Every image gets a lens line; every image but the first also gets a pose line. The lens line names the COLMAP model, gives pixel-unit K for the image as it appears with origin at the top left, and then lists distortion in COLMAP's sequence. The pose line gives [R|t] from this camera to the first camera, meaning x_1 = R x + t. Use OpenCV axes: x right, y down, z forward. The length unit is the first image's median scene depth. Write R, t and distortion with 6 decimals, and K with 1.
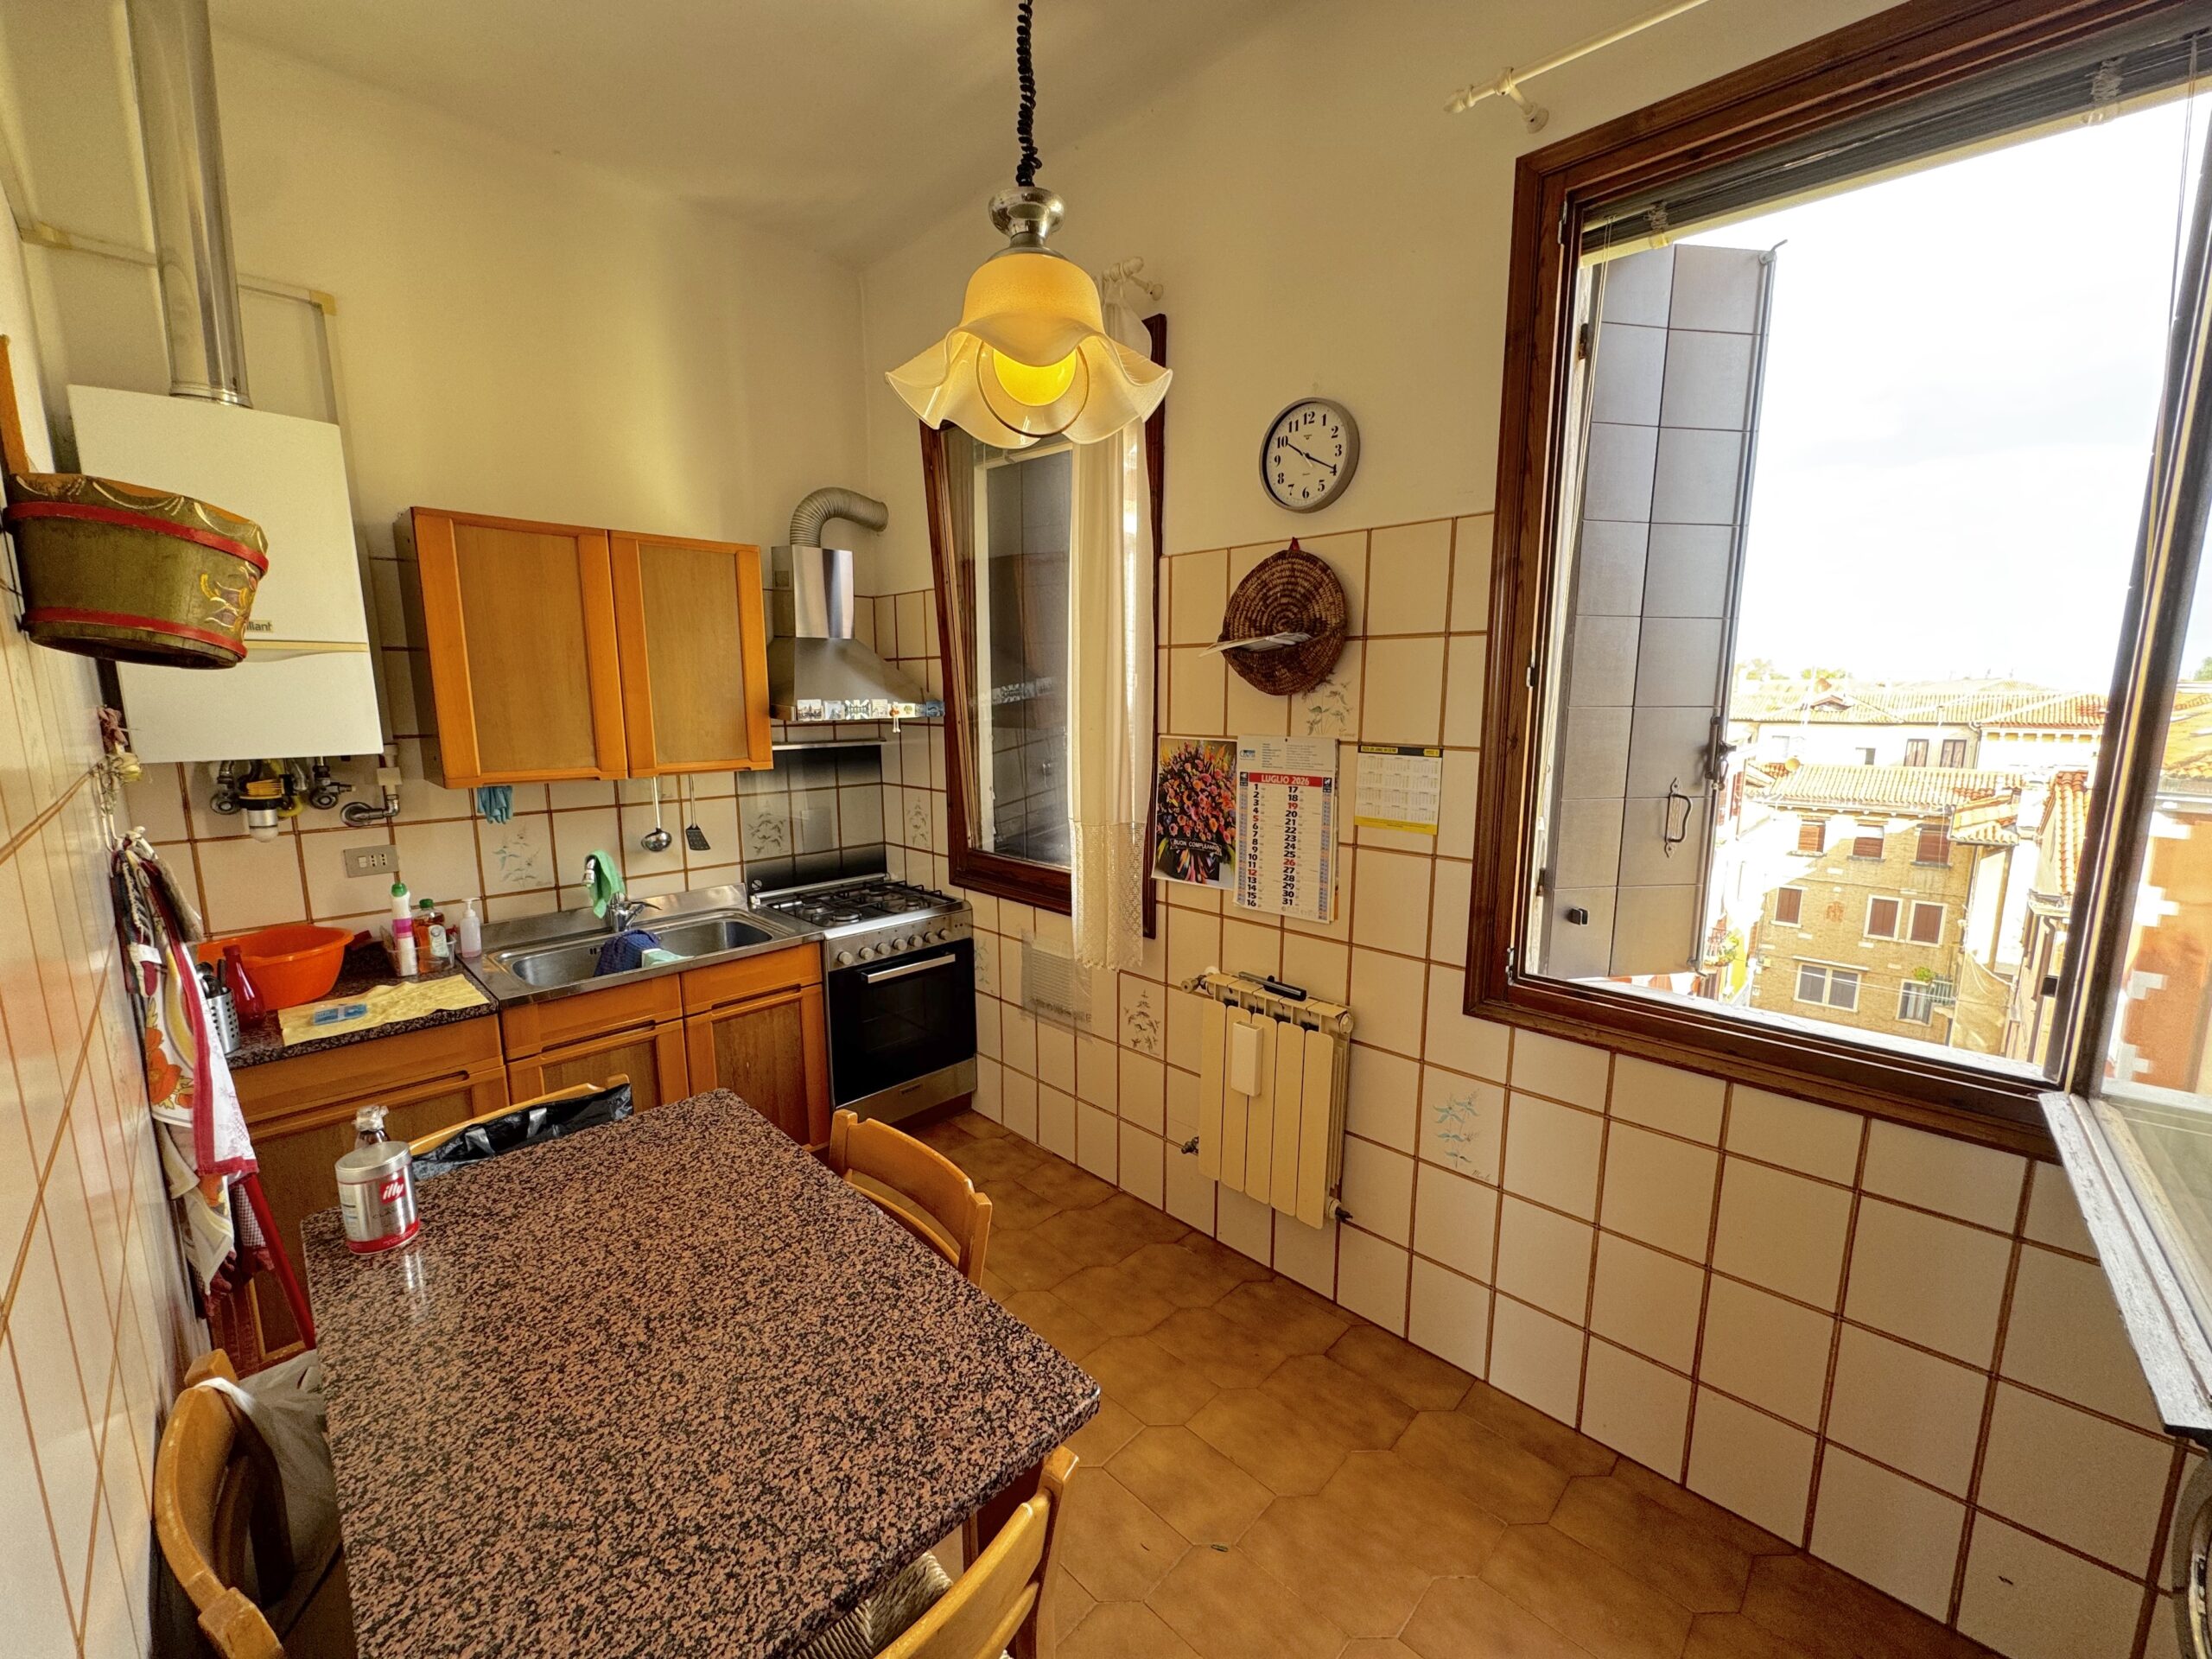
lens RADIAL K [[881.4, 0, 1105.8], [0, 881.4, 831.6], [0, 0, 1]] dist [-0.010008, -0.000087]
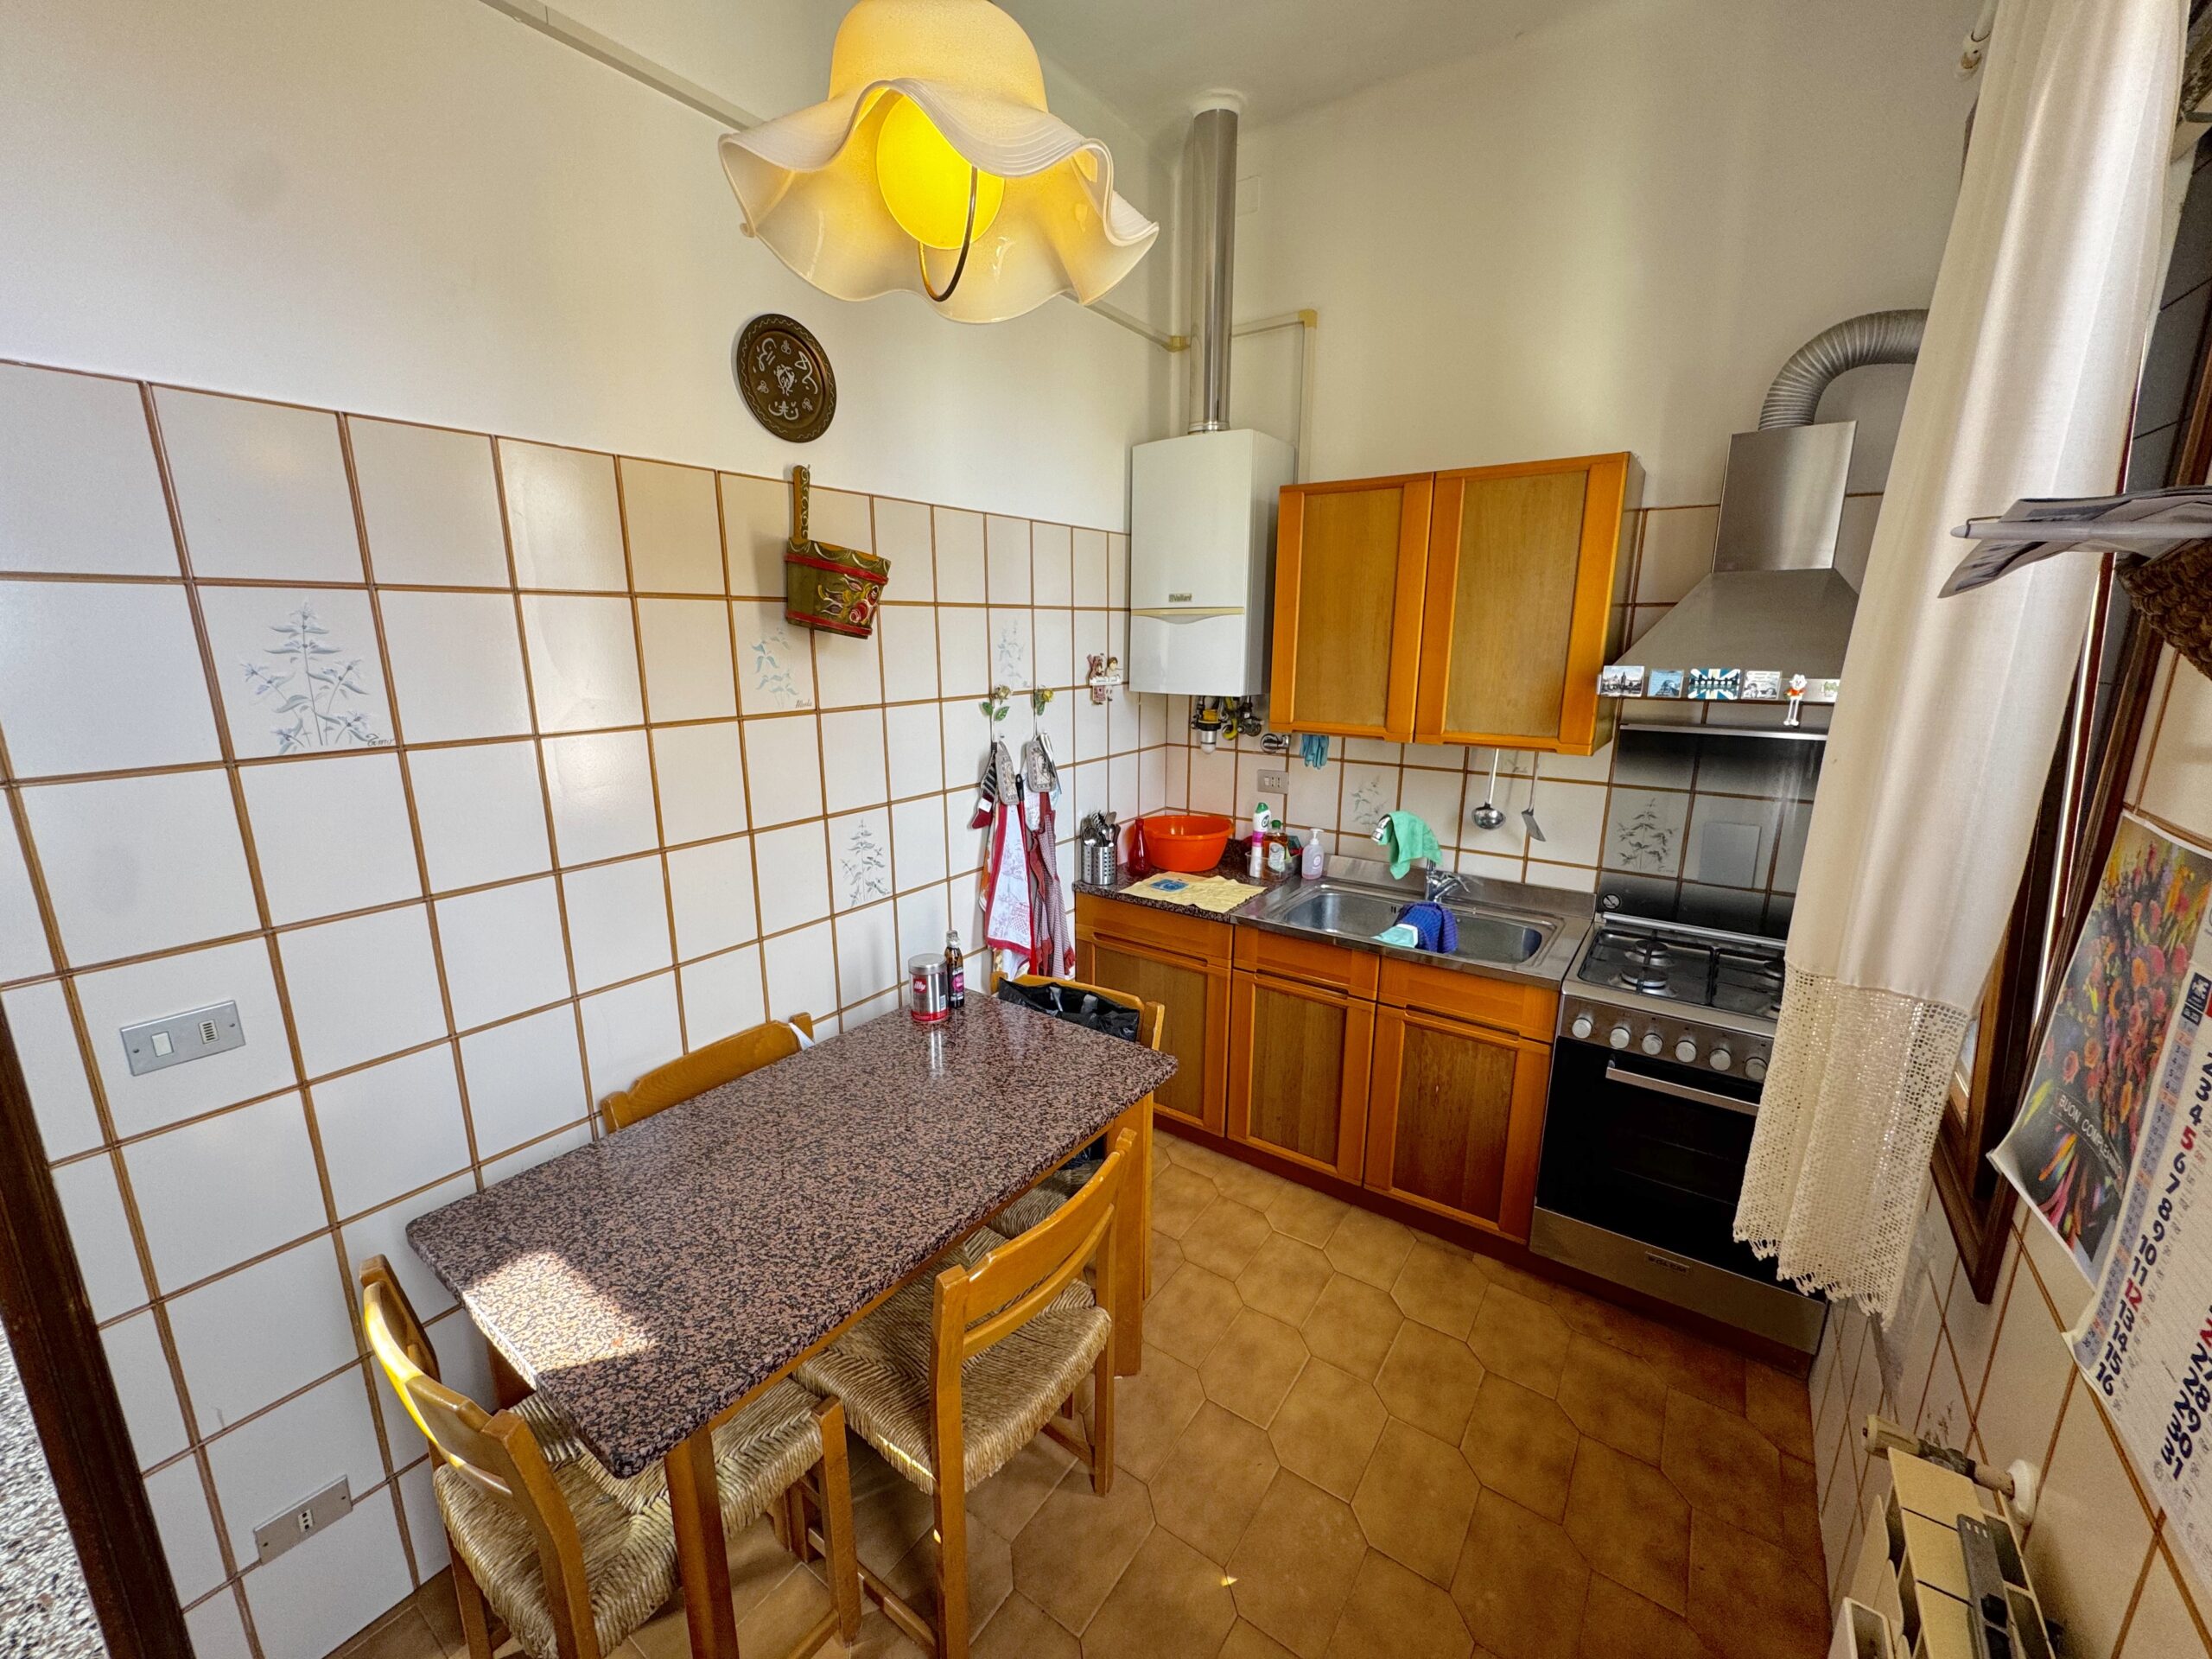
lens RADIAL K [[881.4, 0, 1106.0], [0, 881.4, 830.7], [0, 0, 1]] dist [-0.010008, -0.000087]
pose [[0.155125, 0.218702, -0.963382, 0.330341], [-0.157014, 0.968249, 0.194525, -0.099843], [0.975337, 0.121089, 0.184539, 0.511758]]
